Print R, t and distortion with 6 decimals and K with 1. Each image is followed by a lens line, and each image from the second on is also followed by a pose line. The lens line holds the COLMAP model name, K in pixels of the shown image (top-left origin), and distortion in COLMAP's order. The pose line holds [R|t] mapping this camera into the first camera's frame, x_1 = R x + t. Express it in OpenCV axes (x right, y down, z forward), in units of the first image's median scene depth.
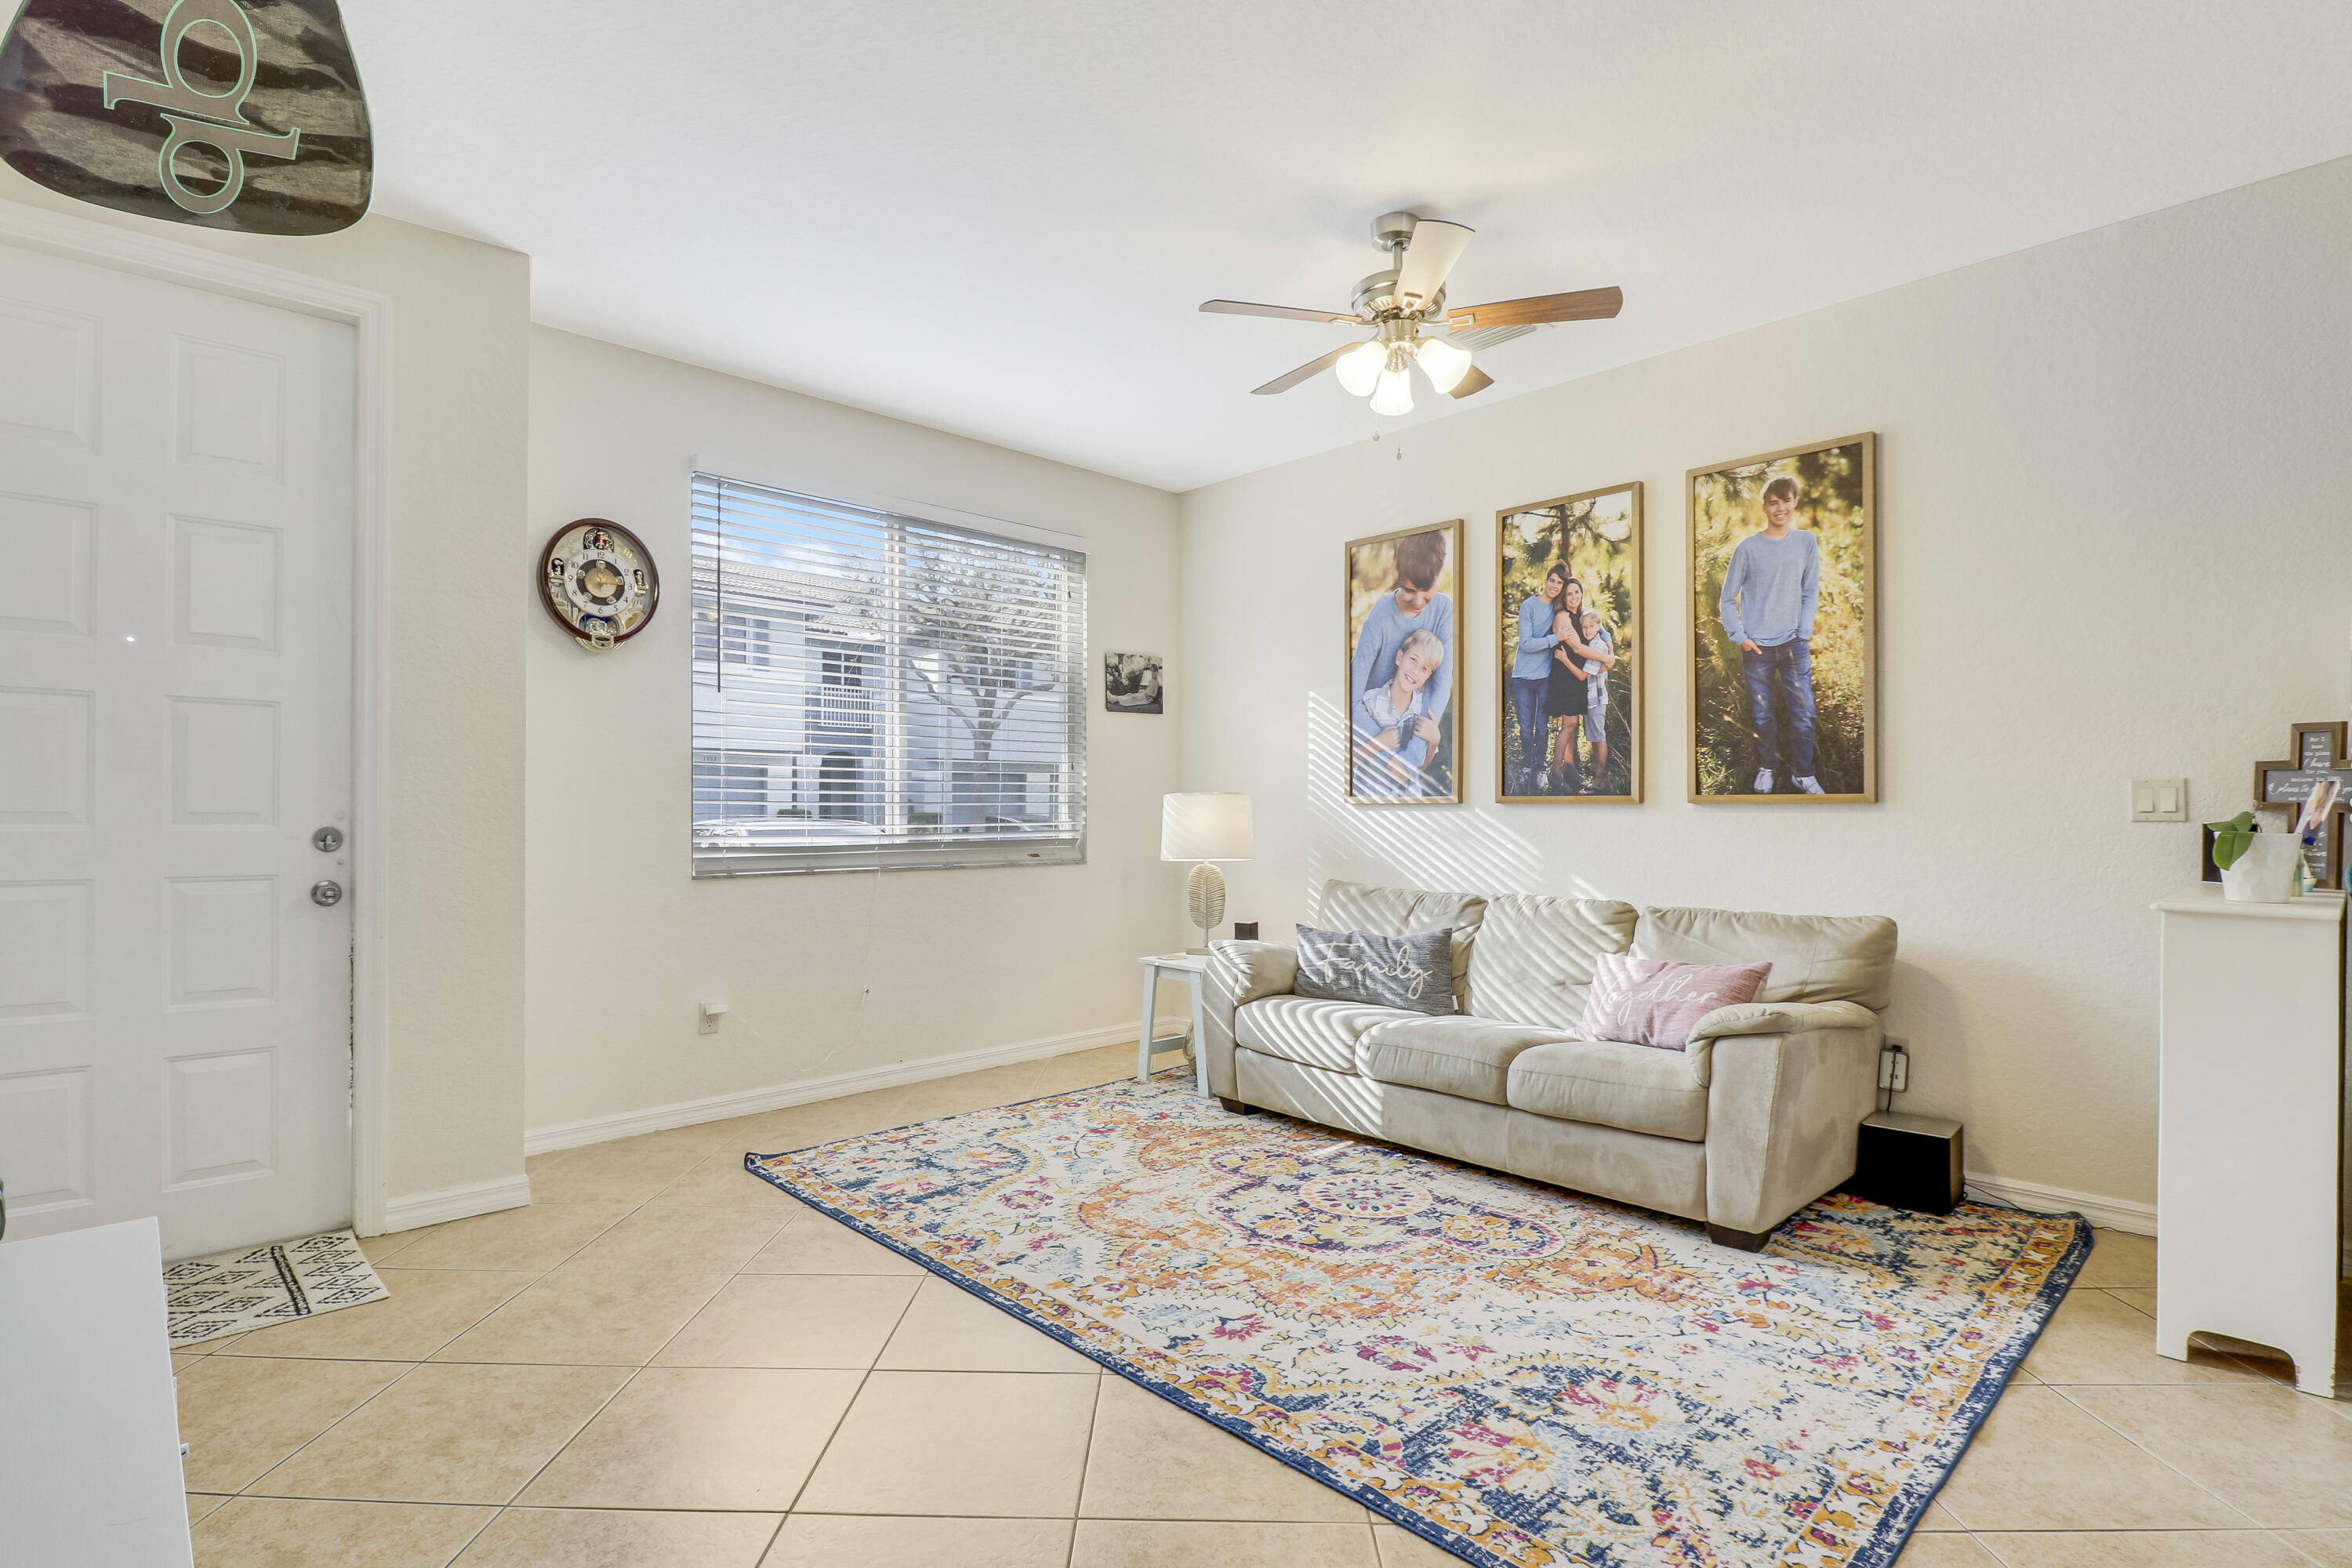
lens RADIAL K [[1117.4, 0, 1161.3], [0, 1117.4, 796.1], [0, 0, 1]] dist [0.003765, -0.010410]
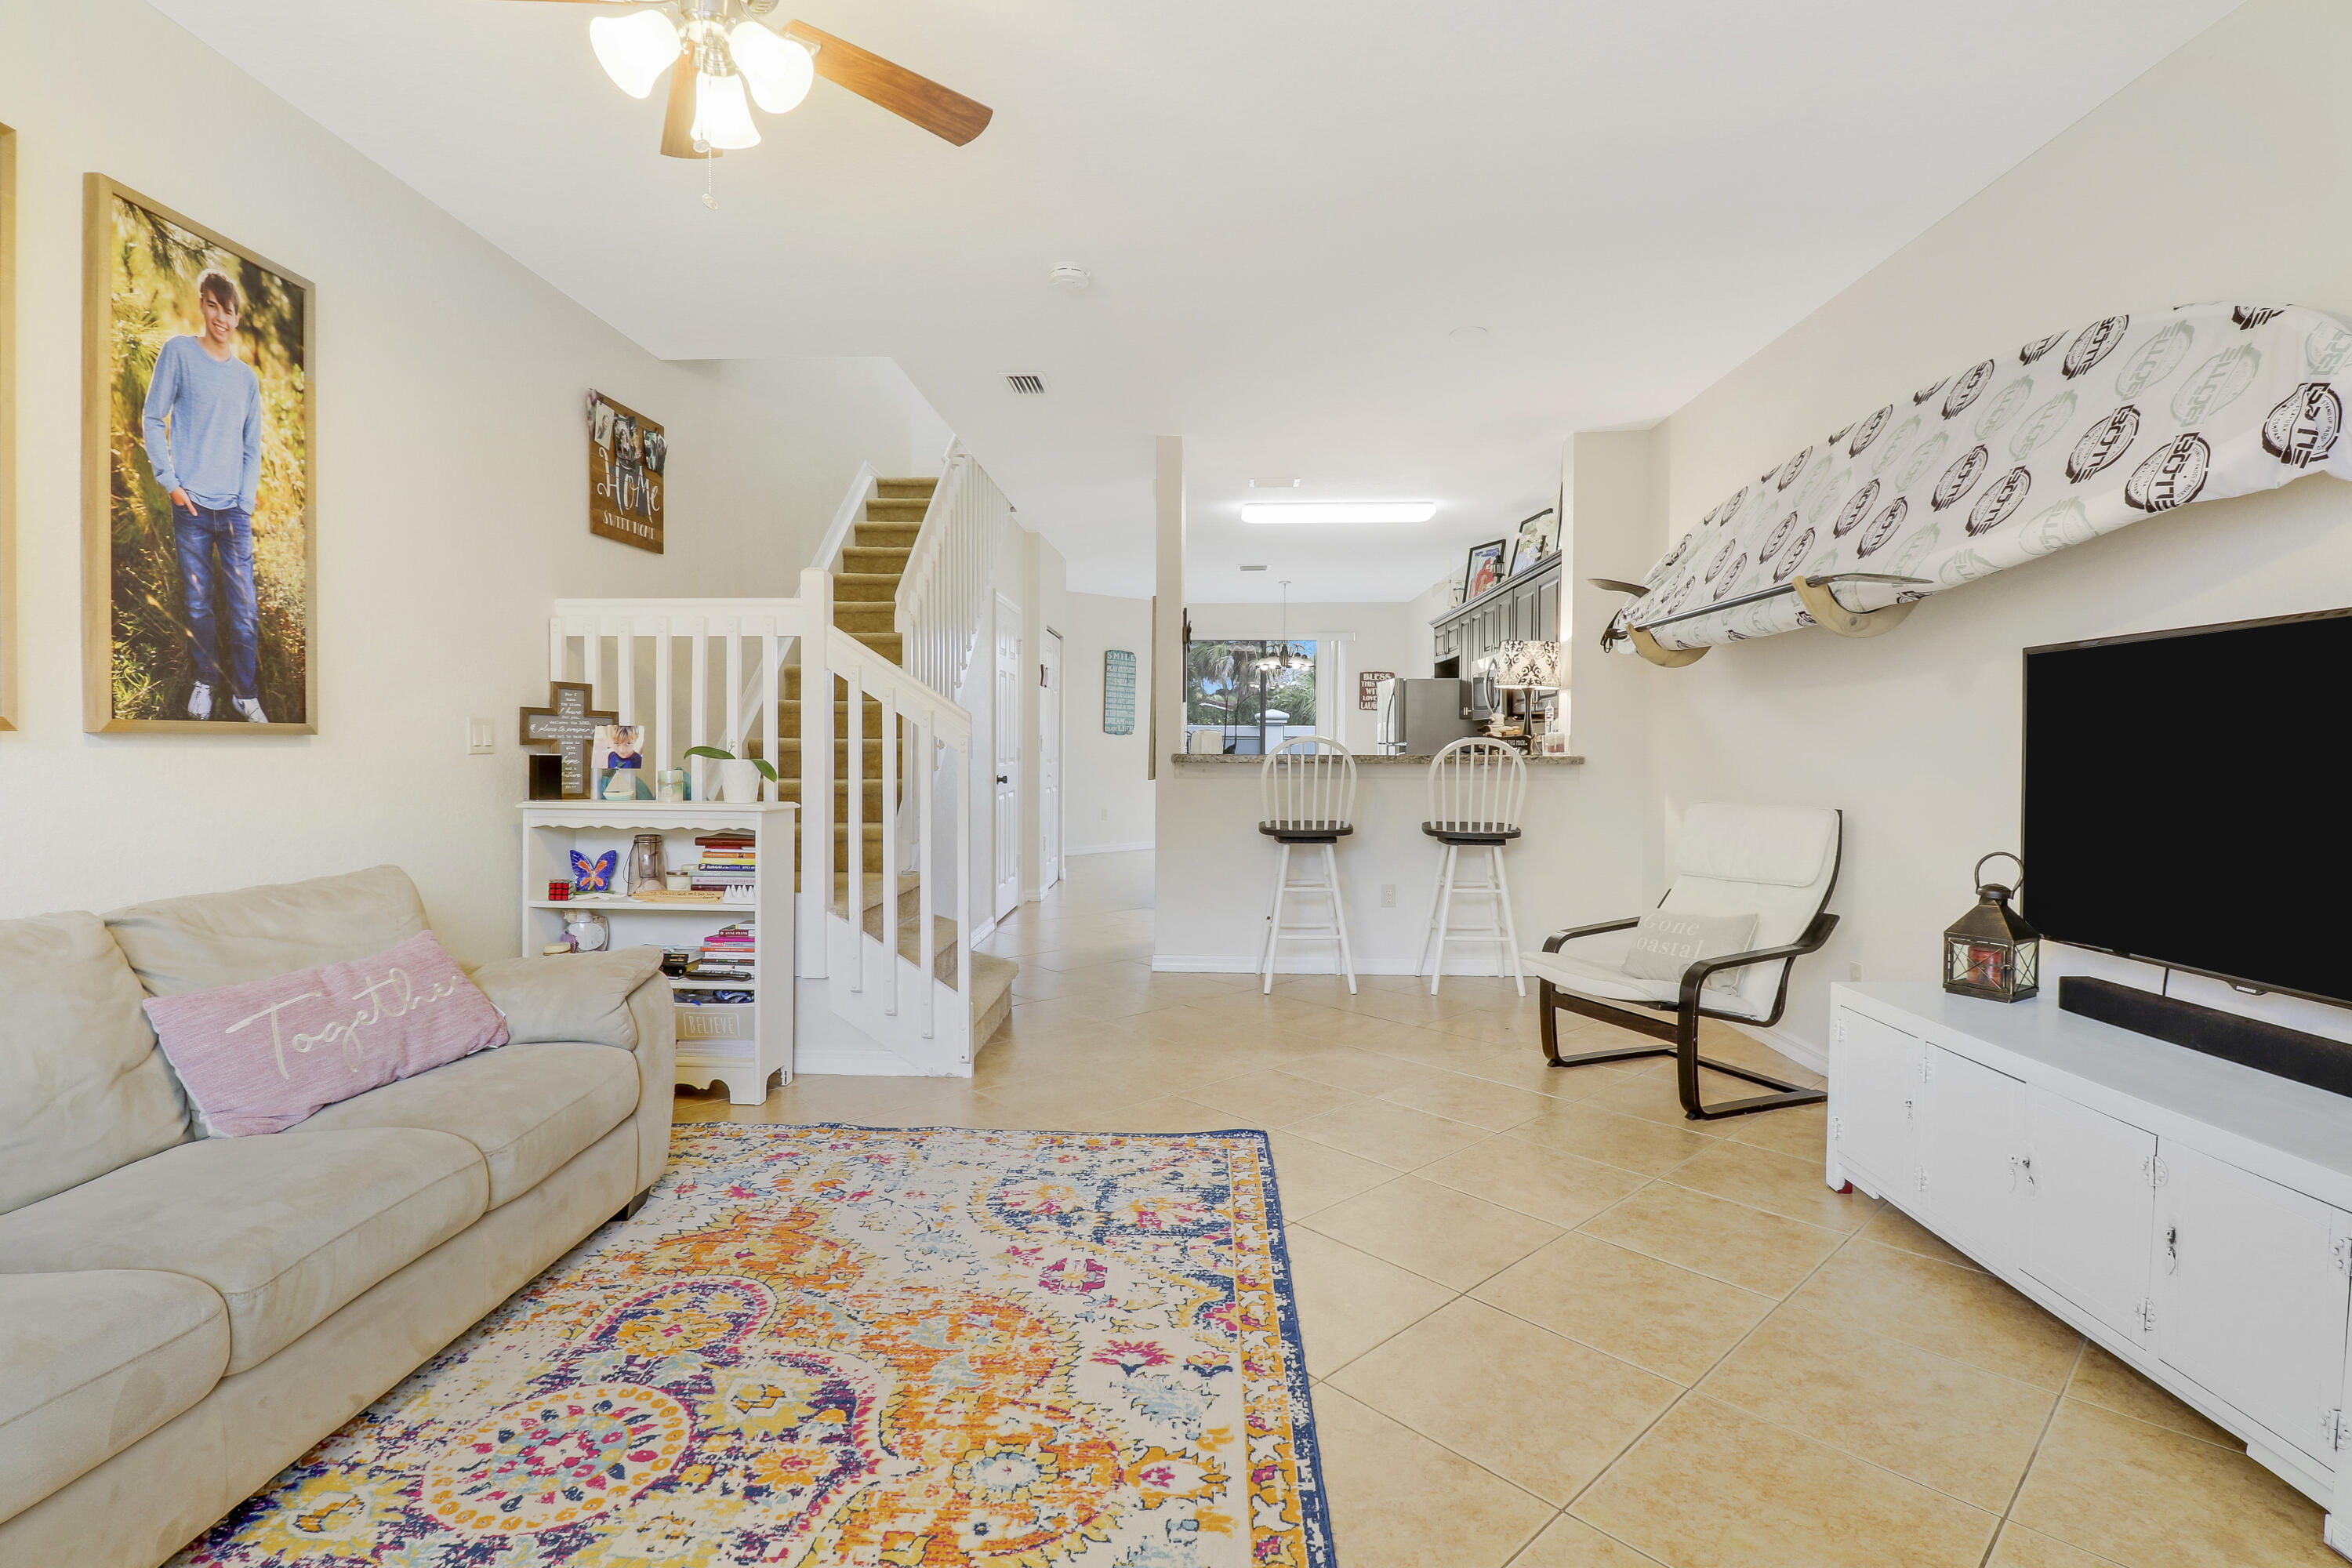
lens RADIAL K [[1108.1, 0, 1170.6], [0, 1108.1, 772.4], [0, 0, 1]] dist [0.001107, -0.013103]
pose [[-0.702264, -0.021327, 0.711597, -0.385774], [-0.016322, 0.999771, 0.013855, 0.010887], [-0.711729, -0.001885, -0.702451, 1.115674]]
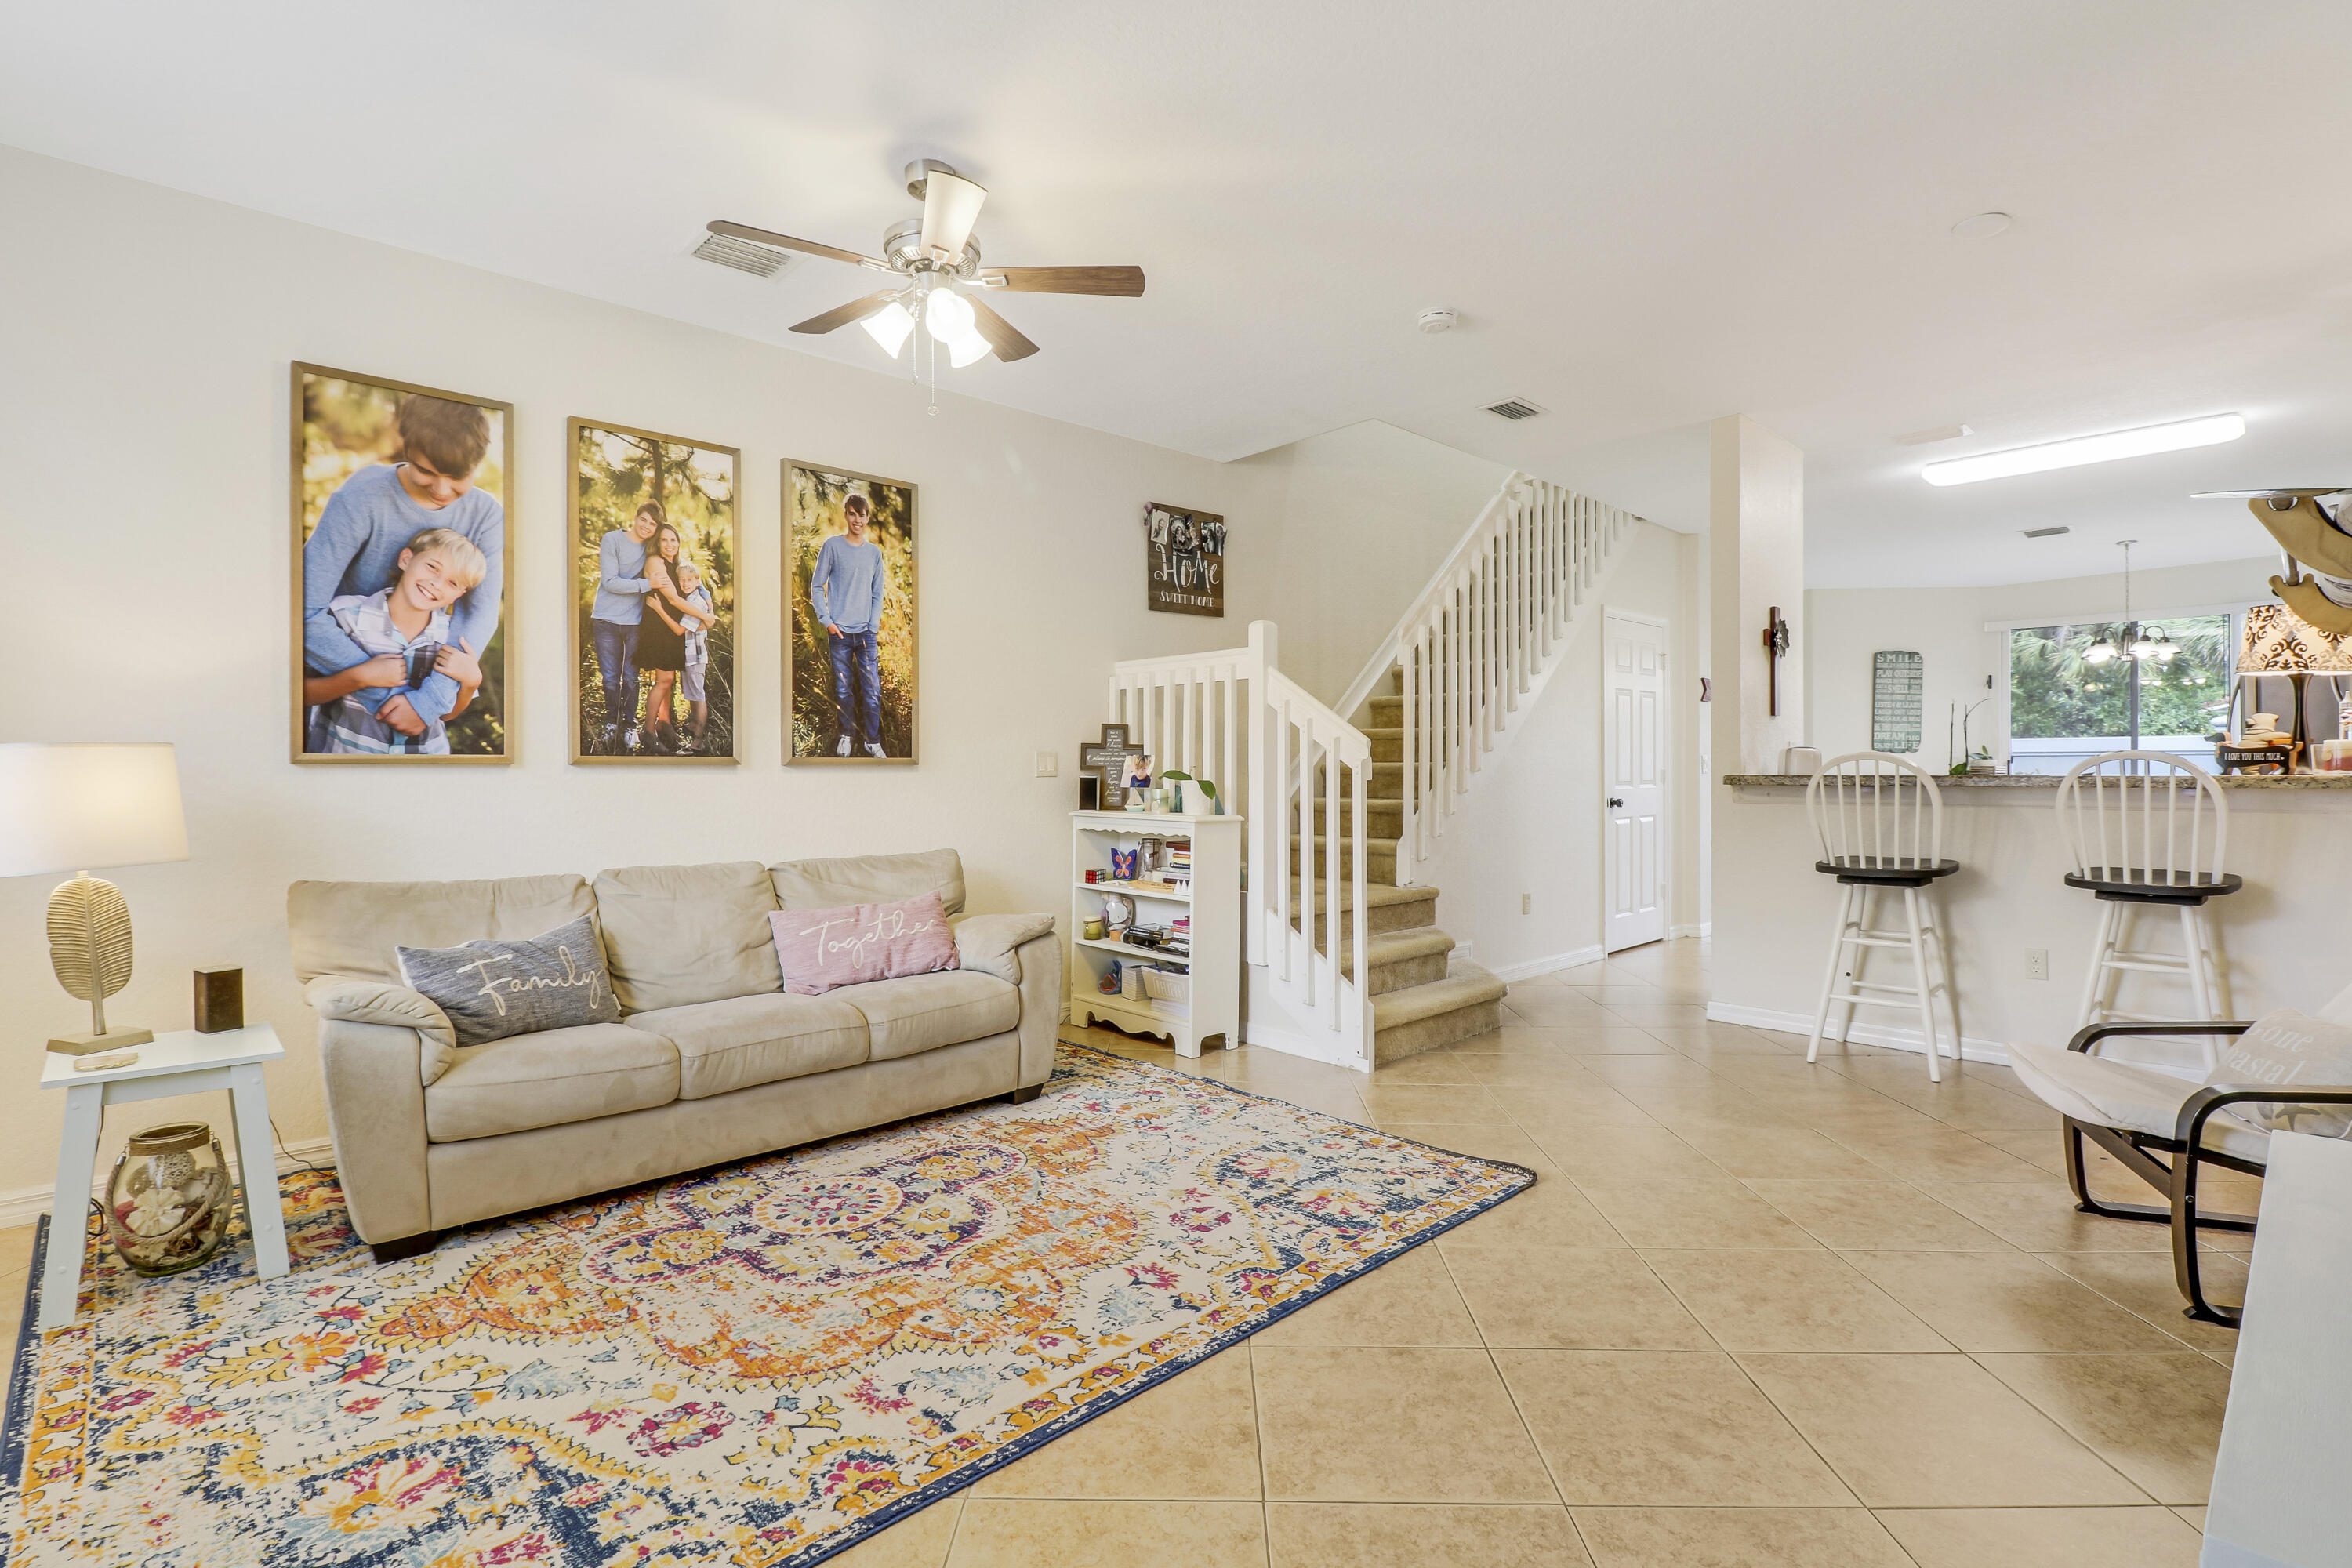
lens RADIAL K [[1108.1, 0, 1157.7], [0, 1108.1, 767.2], [0, 0, 1]] dist [0.001107, -0.013103]
pose [[0.003229, 0.000689, 0.999995, -0.670643], [-0.011239, 0.999937, -0.000653, 0.005357], [-0.999932, -0.011237, 0.003237, 0.705644]]
